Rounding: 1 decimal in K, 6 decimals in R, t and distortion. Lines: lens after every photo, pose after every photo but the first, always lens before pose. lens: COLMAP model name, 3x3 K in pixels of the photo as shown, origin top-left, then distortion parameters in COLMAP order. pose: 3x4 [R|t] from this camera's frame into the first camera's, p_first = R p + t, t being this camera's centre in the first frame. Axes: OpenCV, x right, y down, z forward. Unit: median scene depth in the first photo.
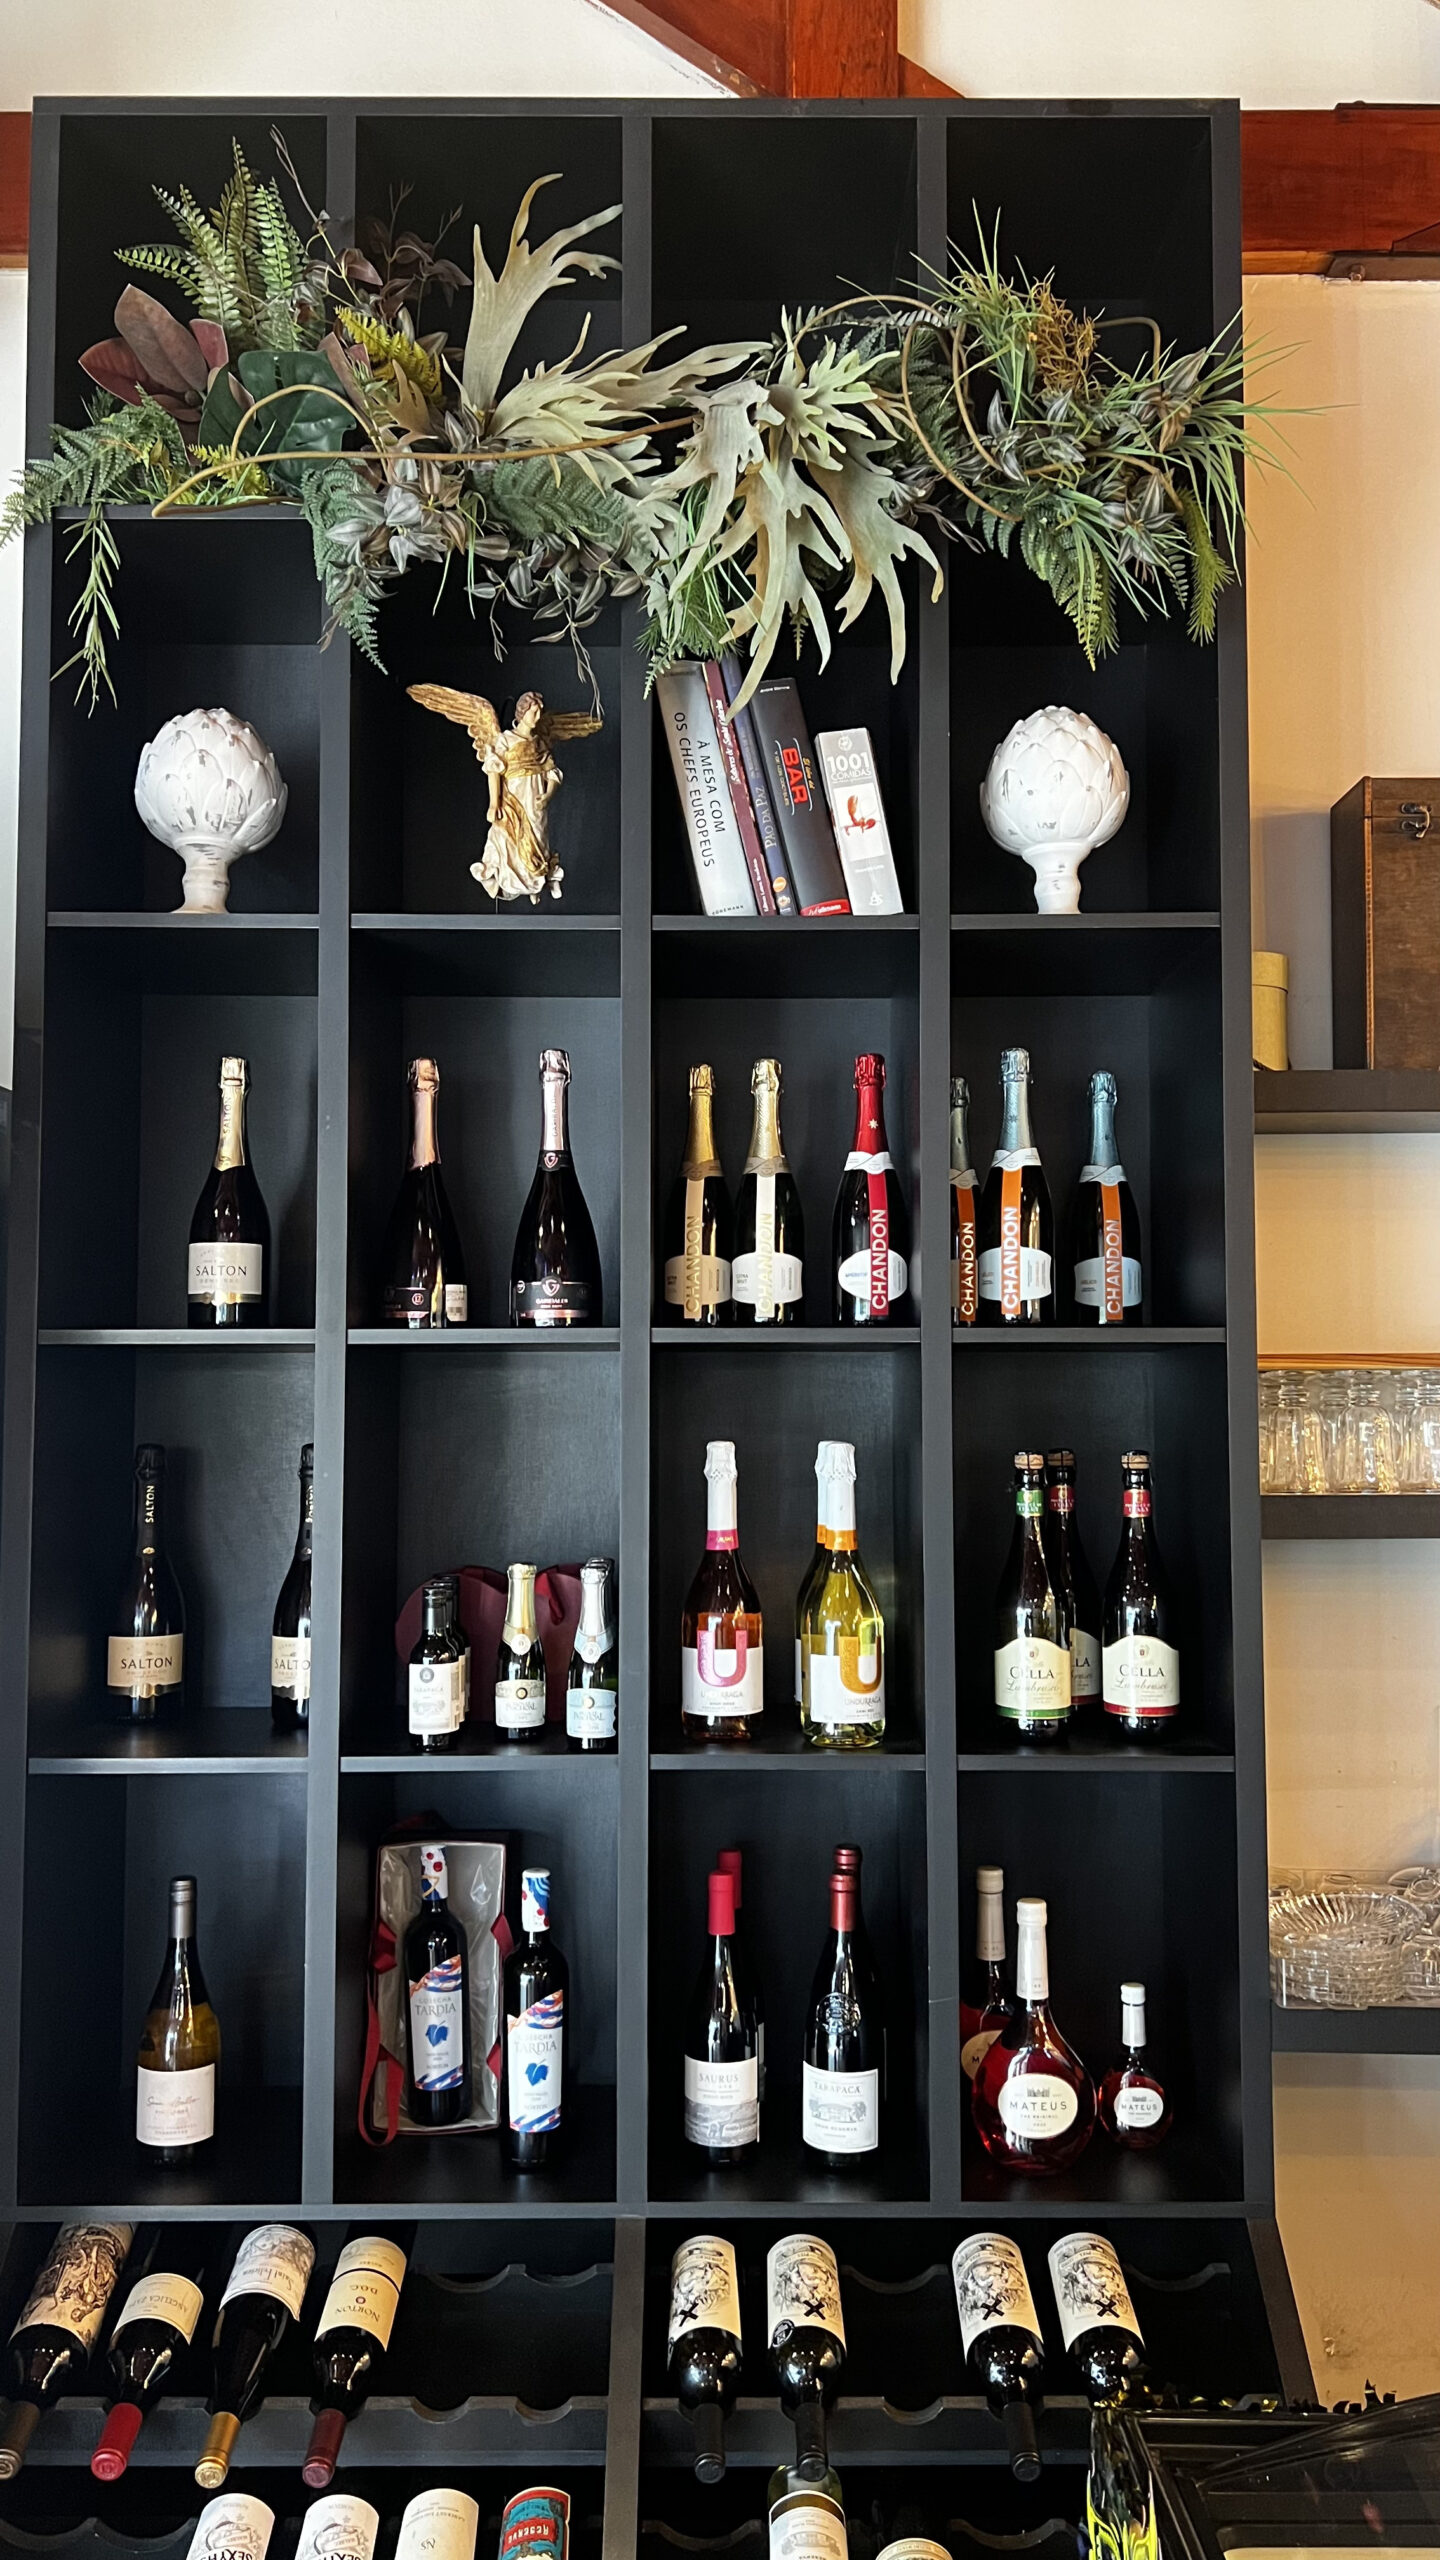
lens RADIAL K [[1980.0, 0, 747.3], [0, 1980.0, 1236.0], [0, 0, 1]] dist [0.017508, -0.043100]
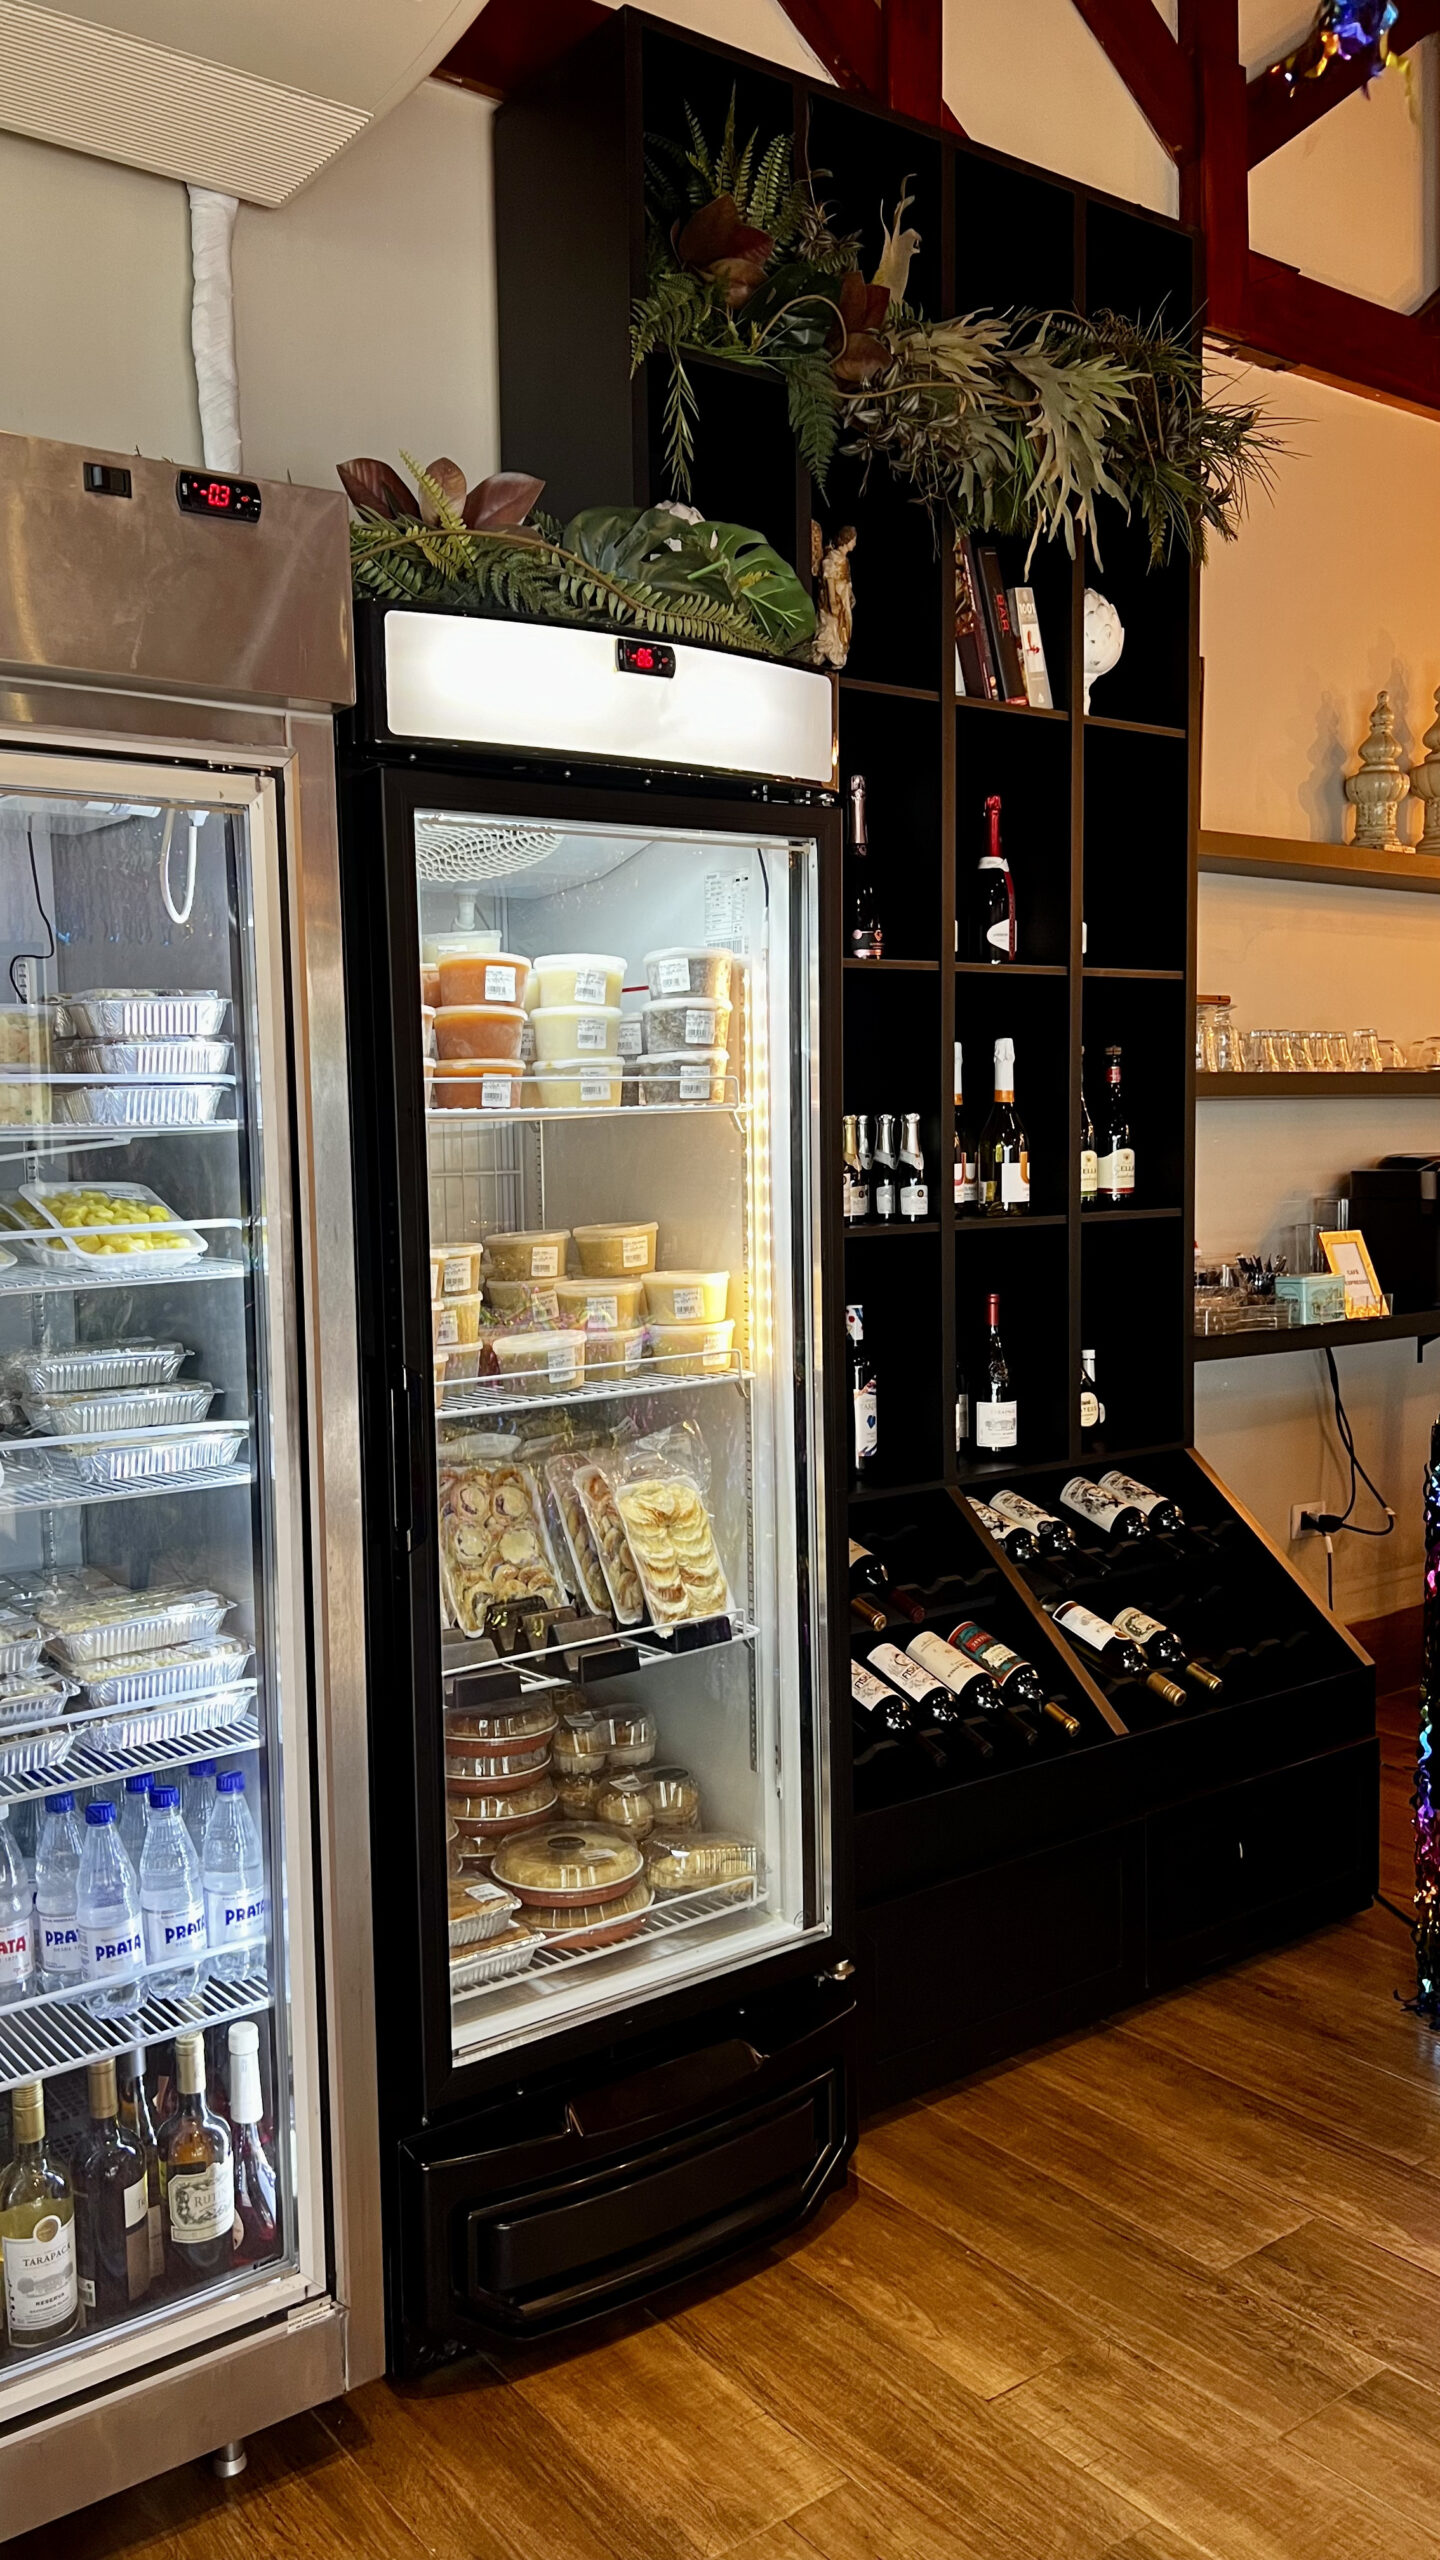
lens RADIAL K [[1980.0, 0, 716.3], [0, 1980.0, 1290.2], [0, 0, 1]] dist [0.017508, -0.043100]
pose [[0.796920, -0.062506, 0.600842, -1.142272], [-0.037417, 0.987615, 0.152371, 0.069722], [-0.602924, -0.143909, 0.784712, -0.181791]]
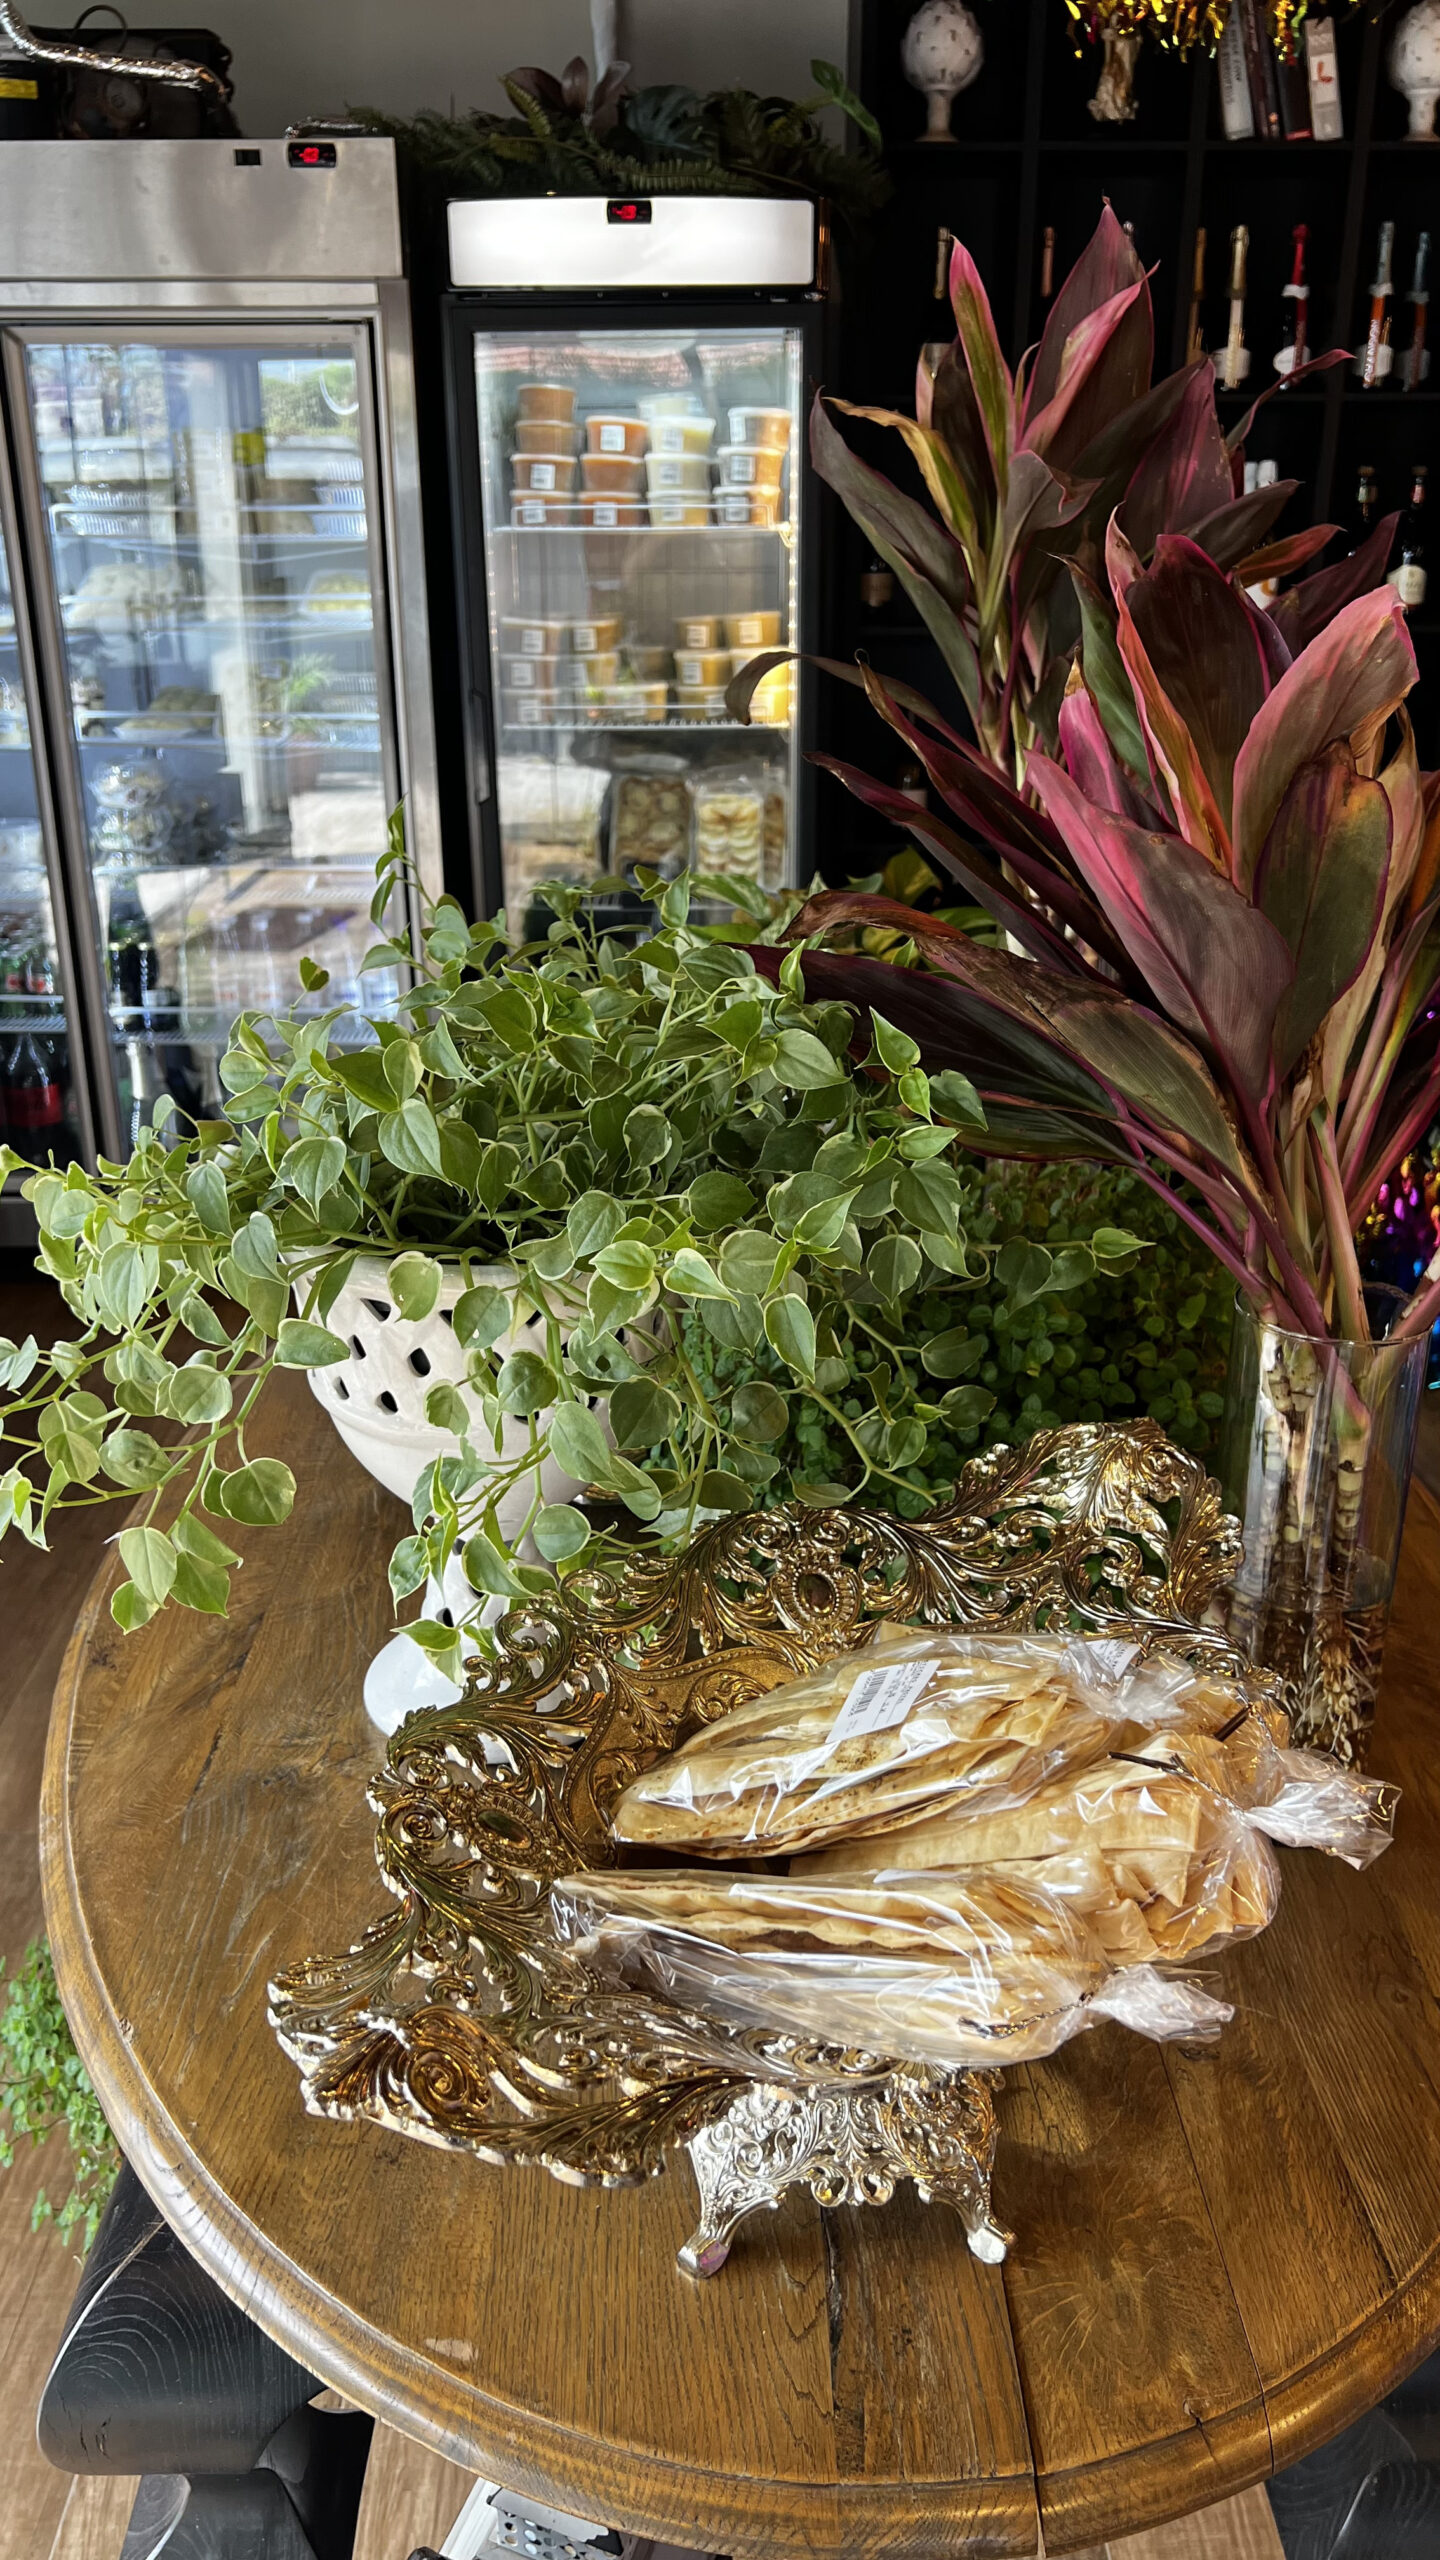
lens RADIAL K [[1980.0, 0, 666.3], [0, 1980.0, 1257.1], [0, 0, 1]] dist [0.017508, -0.043100]
pose [[0.999990, 0.002374, -0.003725, -0.511297], [-0.000499, 0.898678, 0.438610, -0.039545], [0.004389, -0.438603, 0.898670, -1.018820]]
